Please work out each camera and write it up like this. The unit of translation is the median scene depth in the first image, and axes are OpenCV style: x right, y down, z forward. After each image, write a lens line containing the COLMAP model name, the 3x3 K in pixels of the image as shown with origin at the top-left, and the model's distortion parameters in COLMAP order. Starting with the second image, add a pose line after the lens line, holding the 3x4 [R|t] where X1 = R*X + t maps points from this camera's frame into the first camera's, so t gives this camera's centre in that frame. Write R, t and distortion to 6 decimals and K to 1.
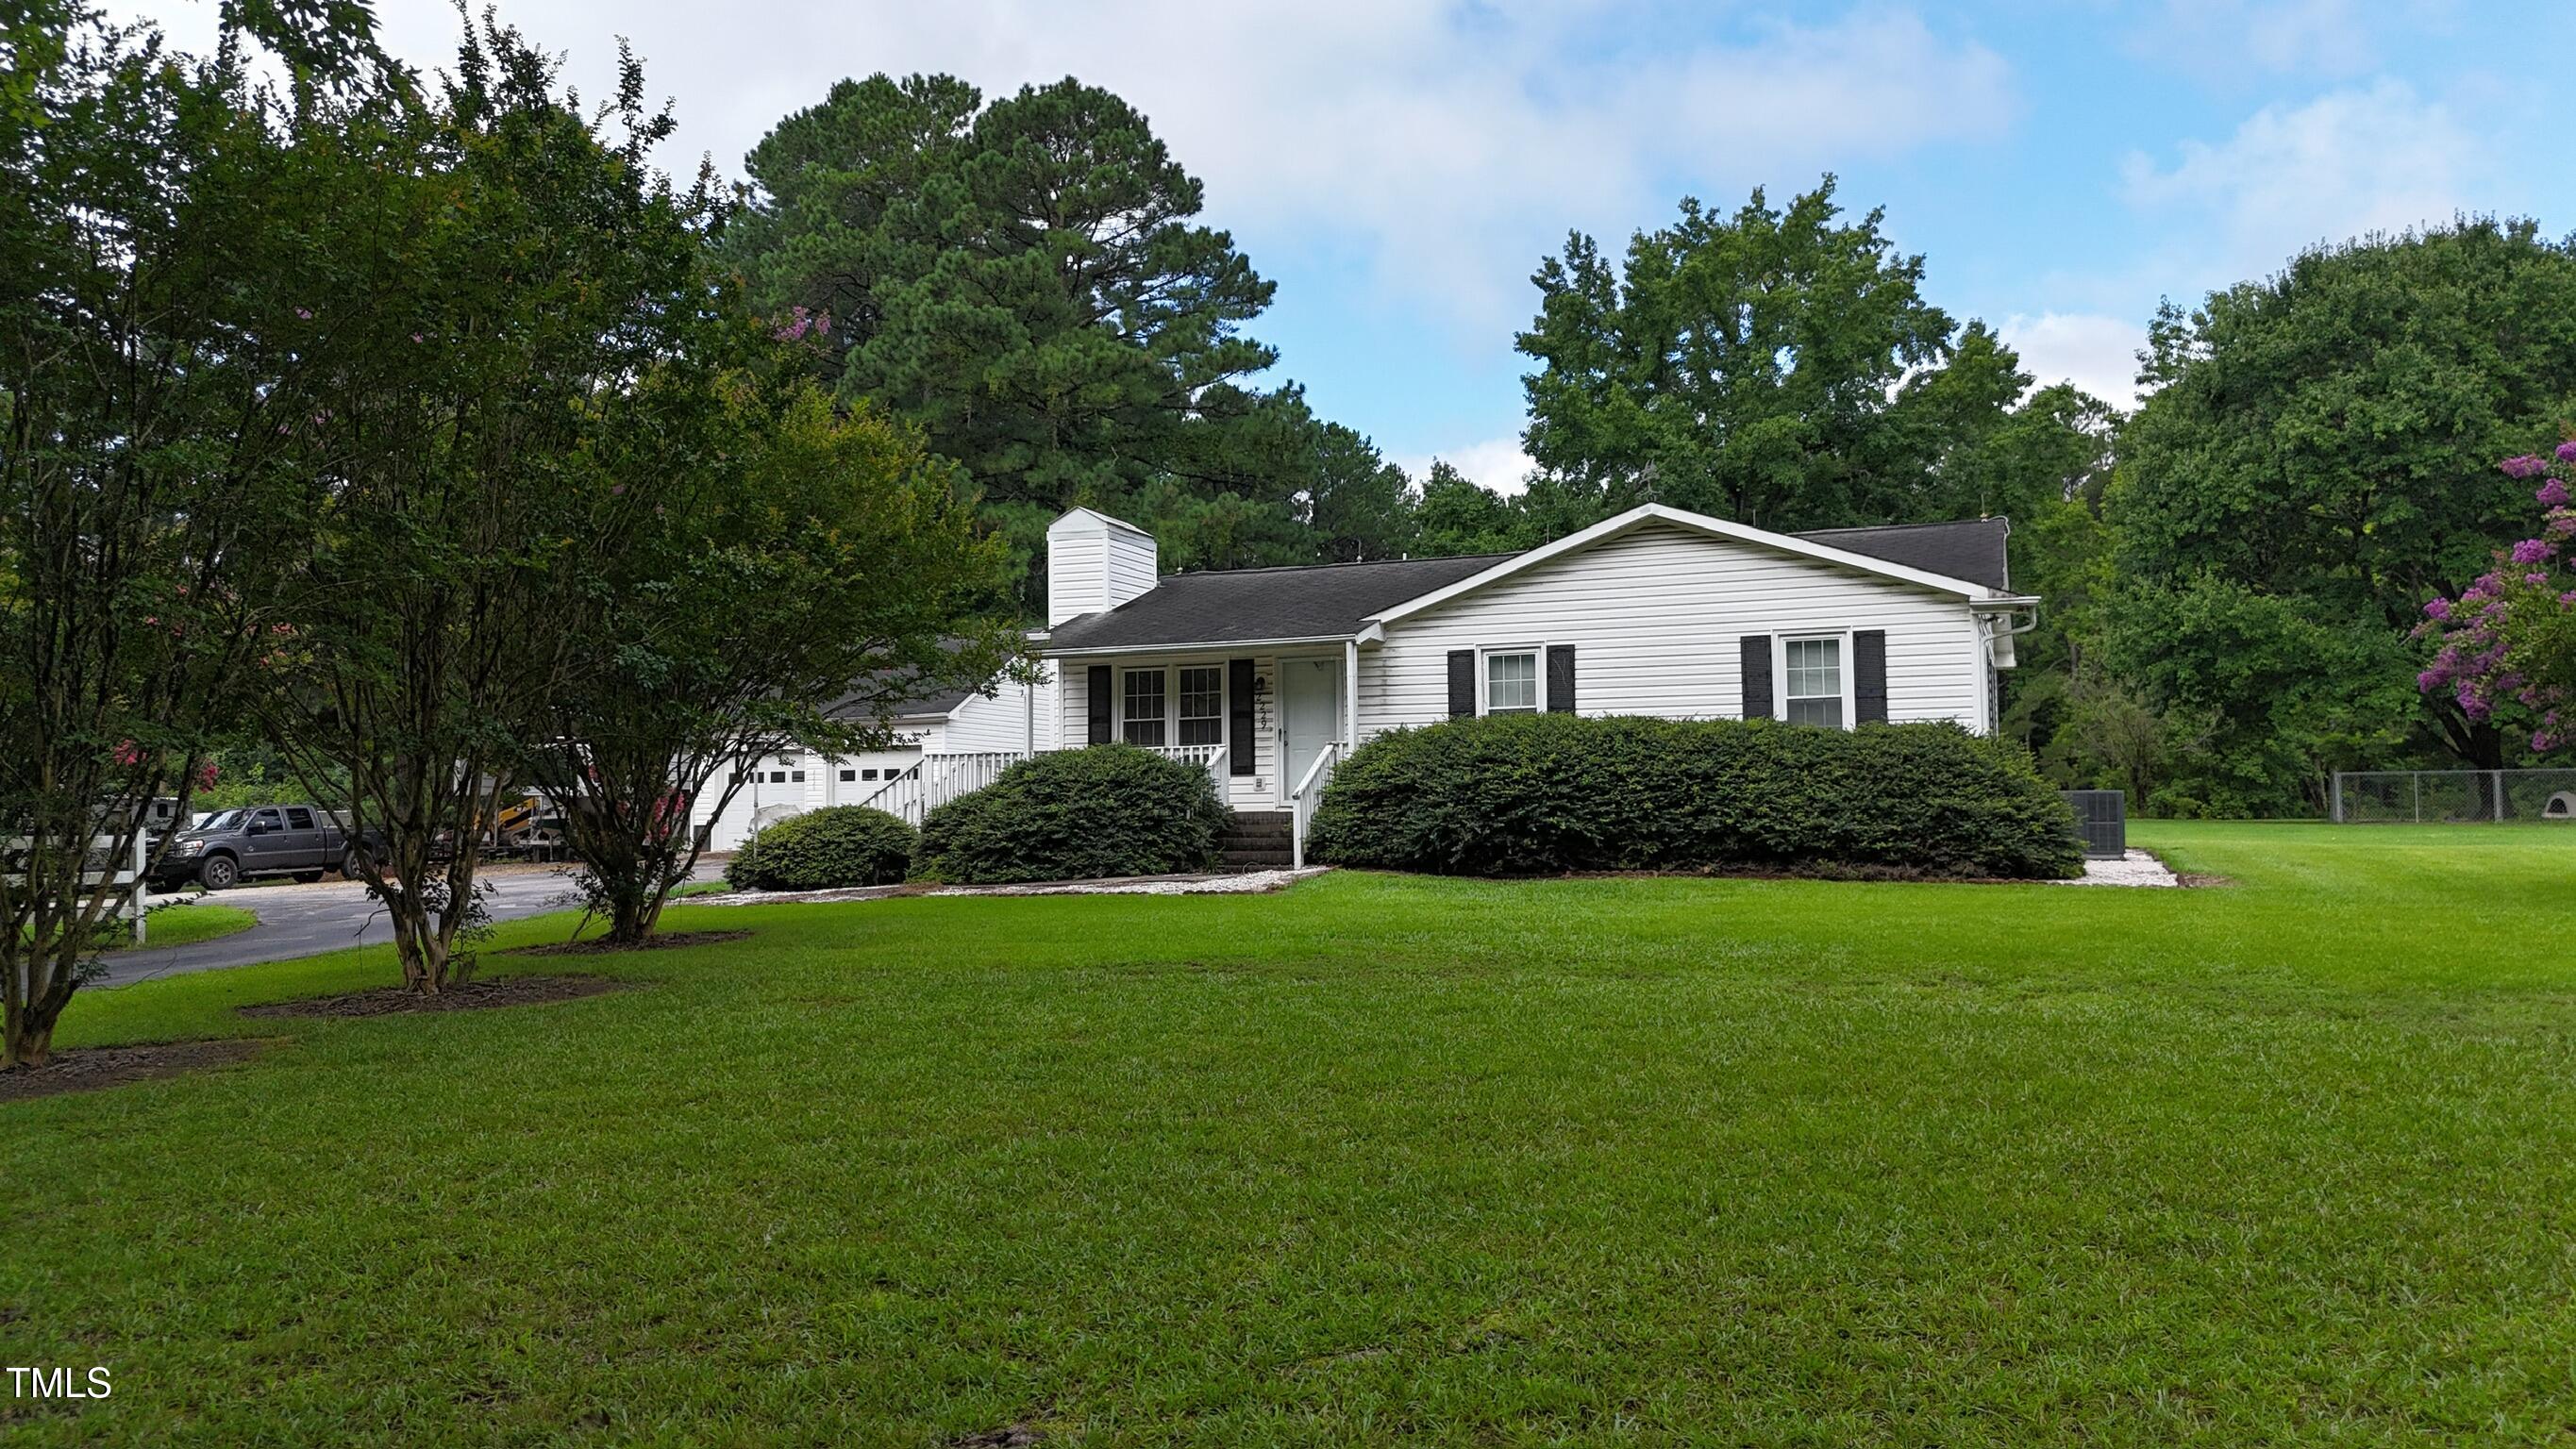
lens RADIAL K [[1918.8, 0, 1288.6], [0, 1918.8, 718.2], [0, 0, 1]] dist [0.050734, -0.031986]
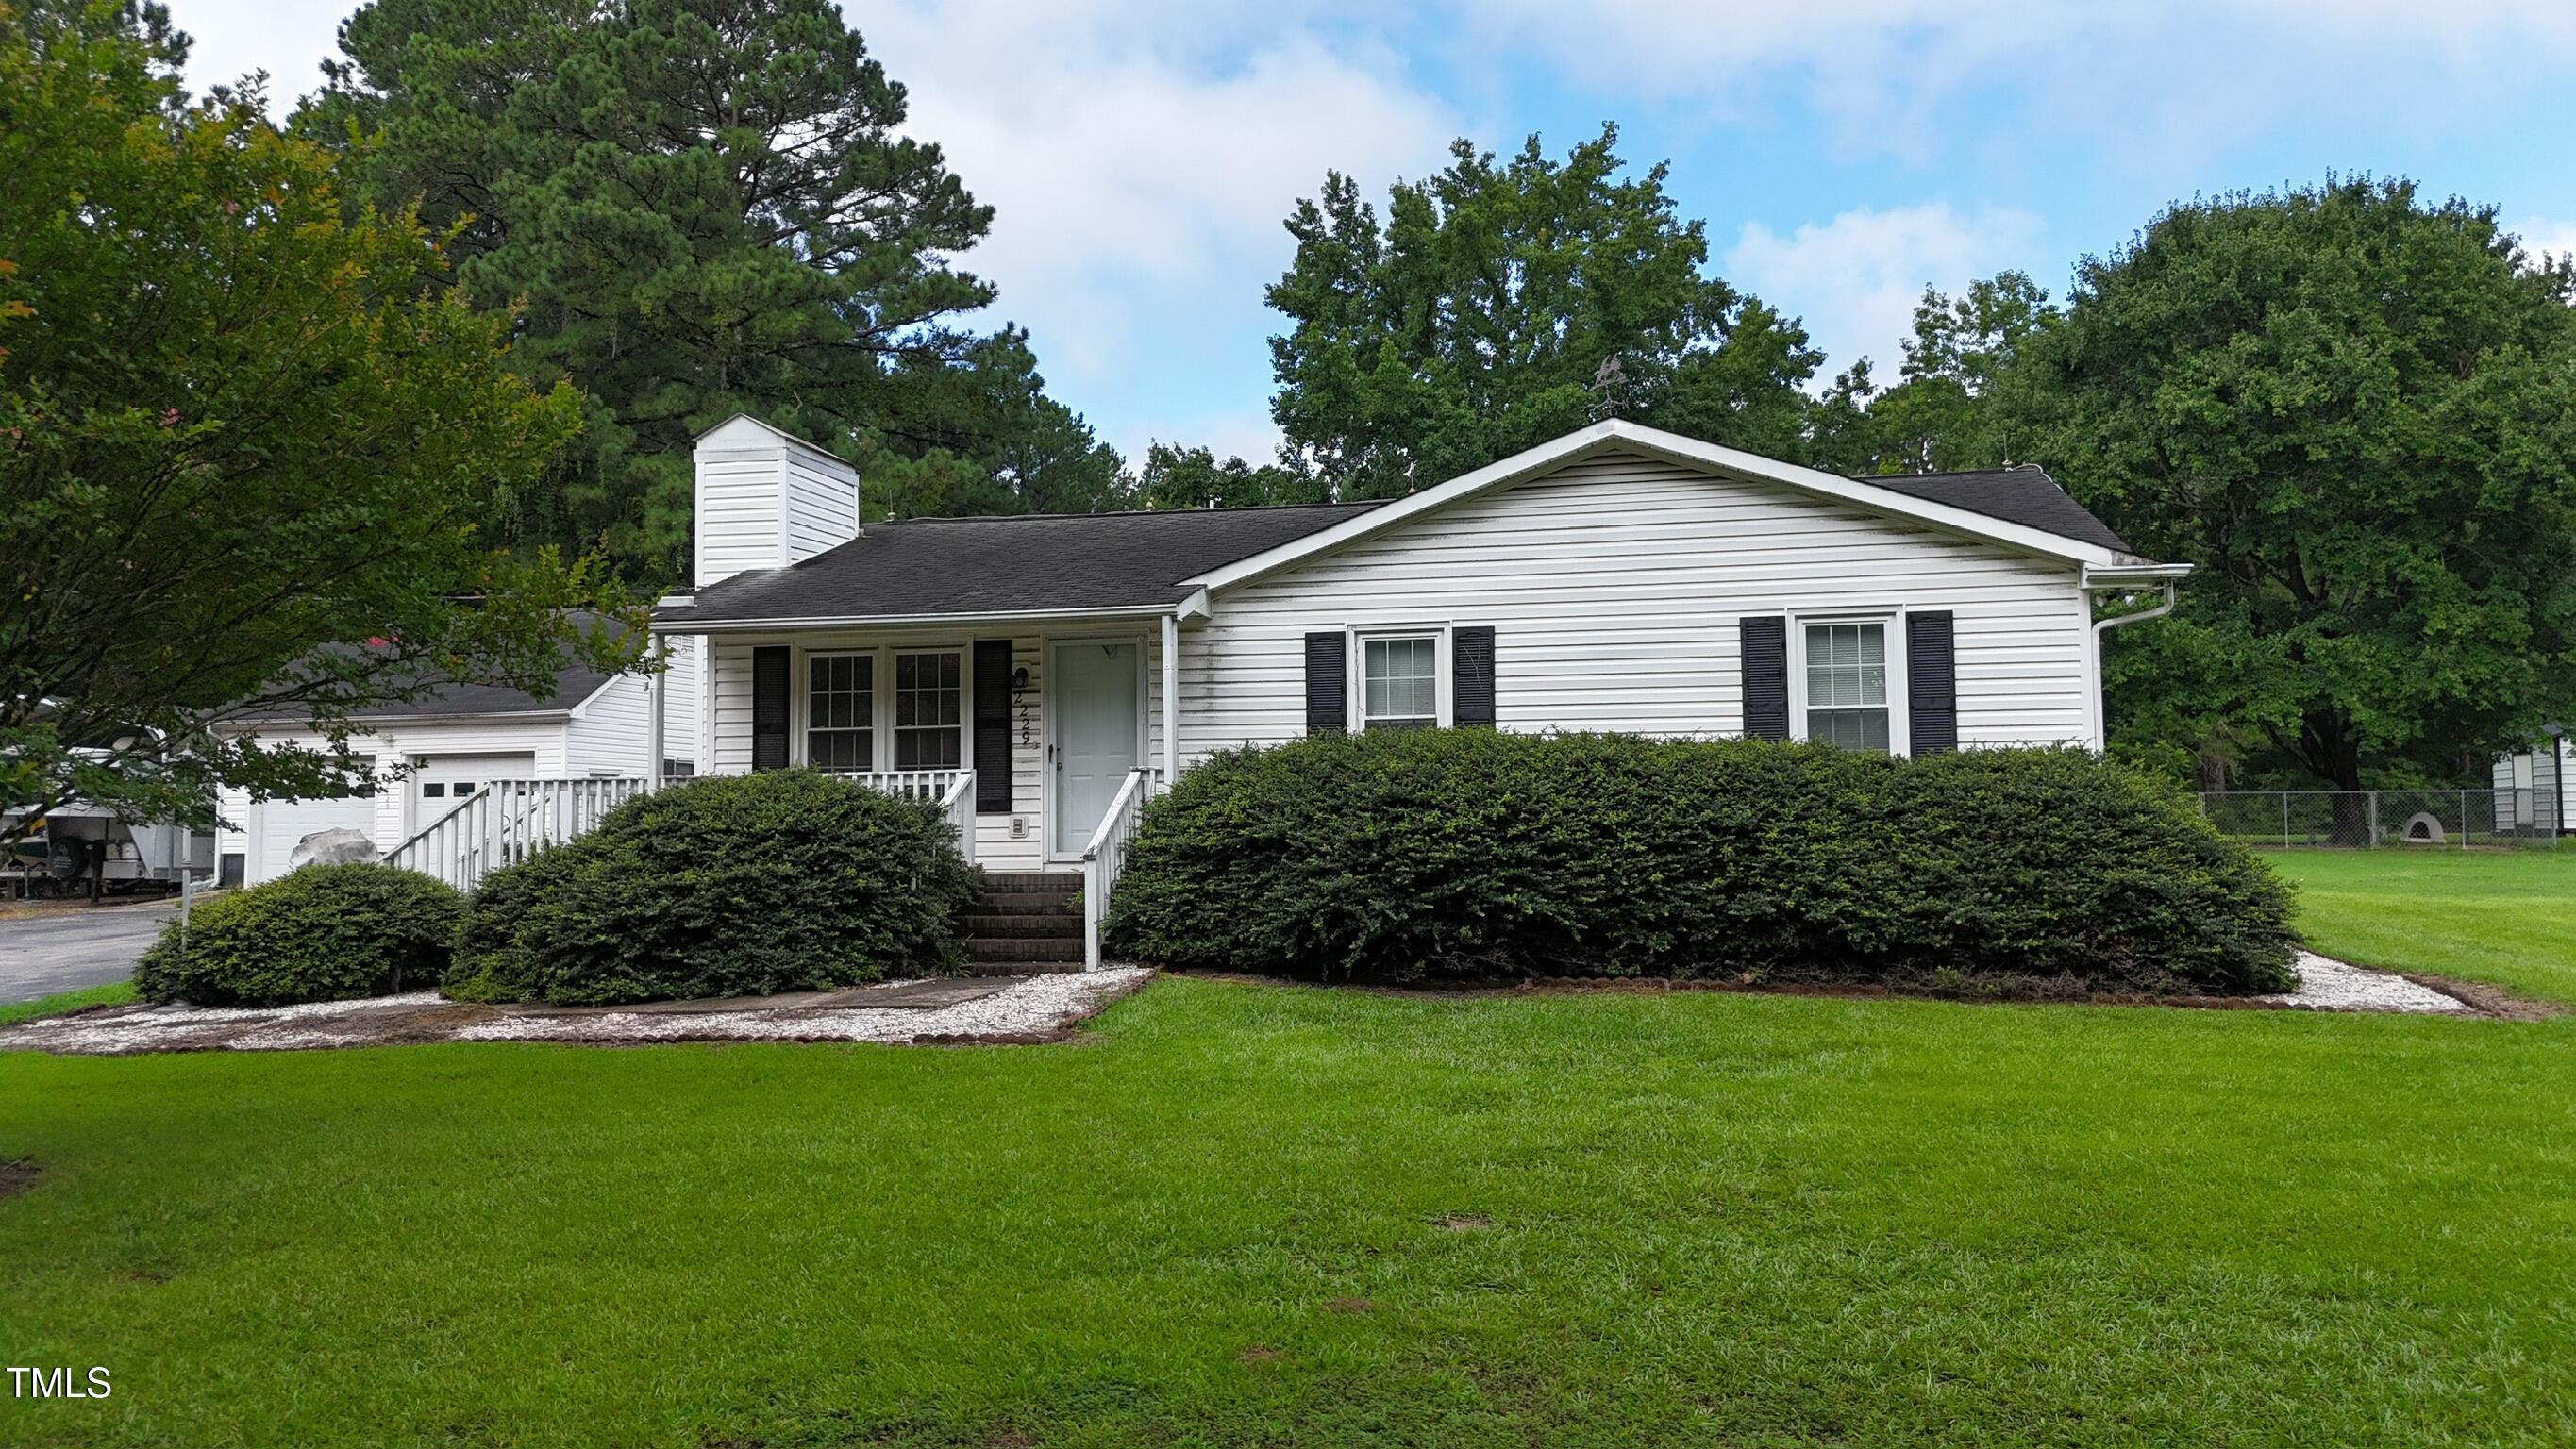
lens RADIAL K [[1918.8, 0, 1286.8], [0, 1918.8, 728.8], [0, 0, 1]] dist [0.050734, -0.031986]
pose [[0.987358, 0.008651, 0.158270, -0.017333], [-0.009861, 0.999928, 0.006859, -0.003351], [-0.158200, -0.008333, 0.987372, 0.195372]]
